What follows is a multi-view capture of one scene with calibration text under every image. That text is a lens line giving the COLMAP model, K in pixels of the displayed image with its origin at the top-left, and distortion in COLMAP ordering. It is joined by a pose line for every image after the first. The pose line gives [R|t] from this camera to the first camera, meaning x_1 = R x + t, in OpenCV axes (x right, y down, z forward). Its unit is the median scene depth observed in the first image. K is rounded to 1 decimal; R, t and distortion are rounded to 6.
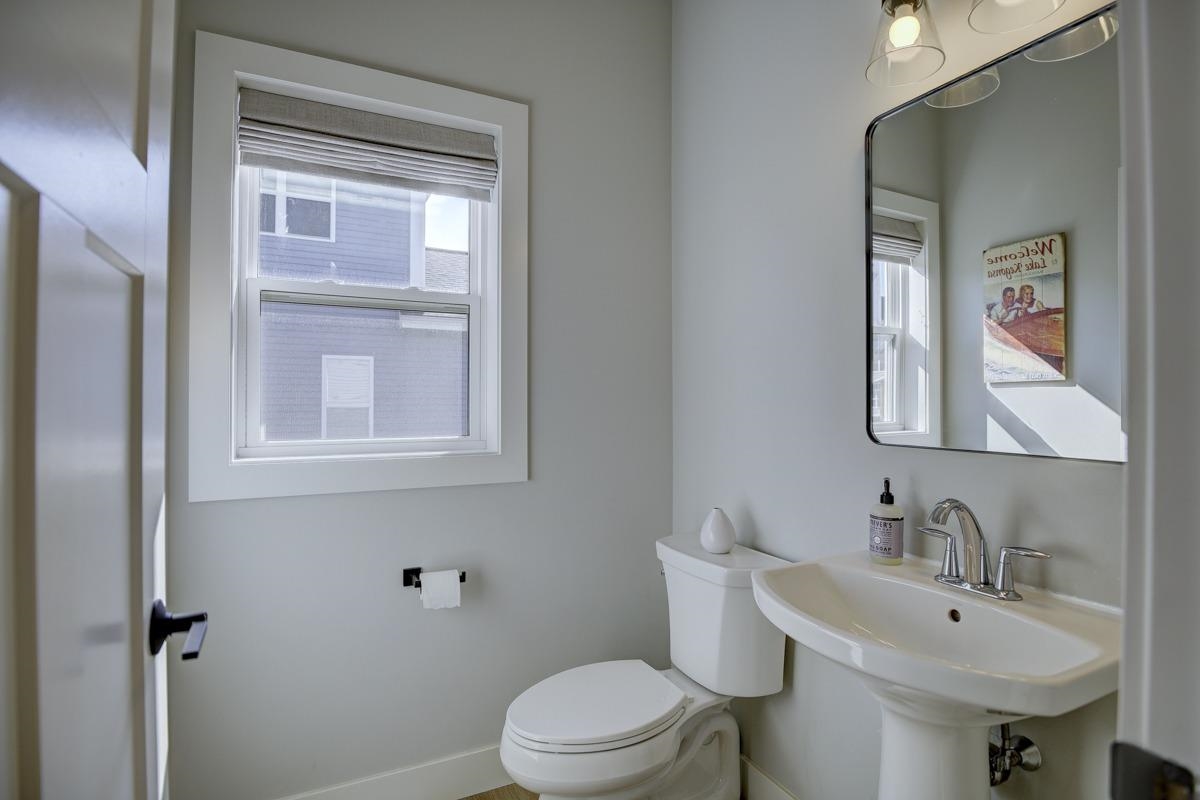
lens RADIAL K [[593.5, 0, 600.2], [0, 593.5, 405.4], [0, 0, 1]] dist [-0.024308, -0.000780]
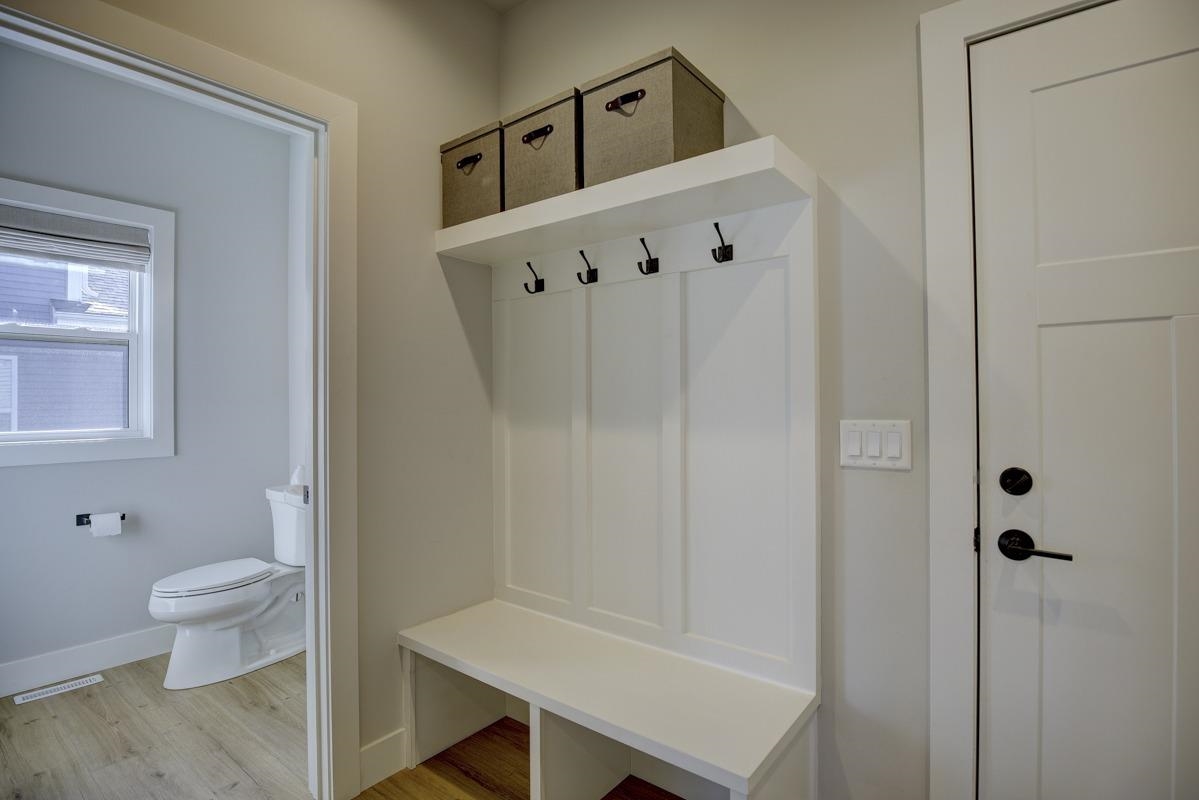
lens RADIAL K [[593.0, 0, 596.2], [0, 593.0, 393.9], [0, 0, 1]] dist [-0.024308, -0.000780]
pose [[0.904896, -0.001043, 0.425631, 0.232845], [0.001240, 0.999999, -0.000184, -0.033039], [-0.425631, 0.000694, 0.904897, -0.883357]]
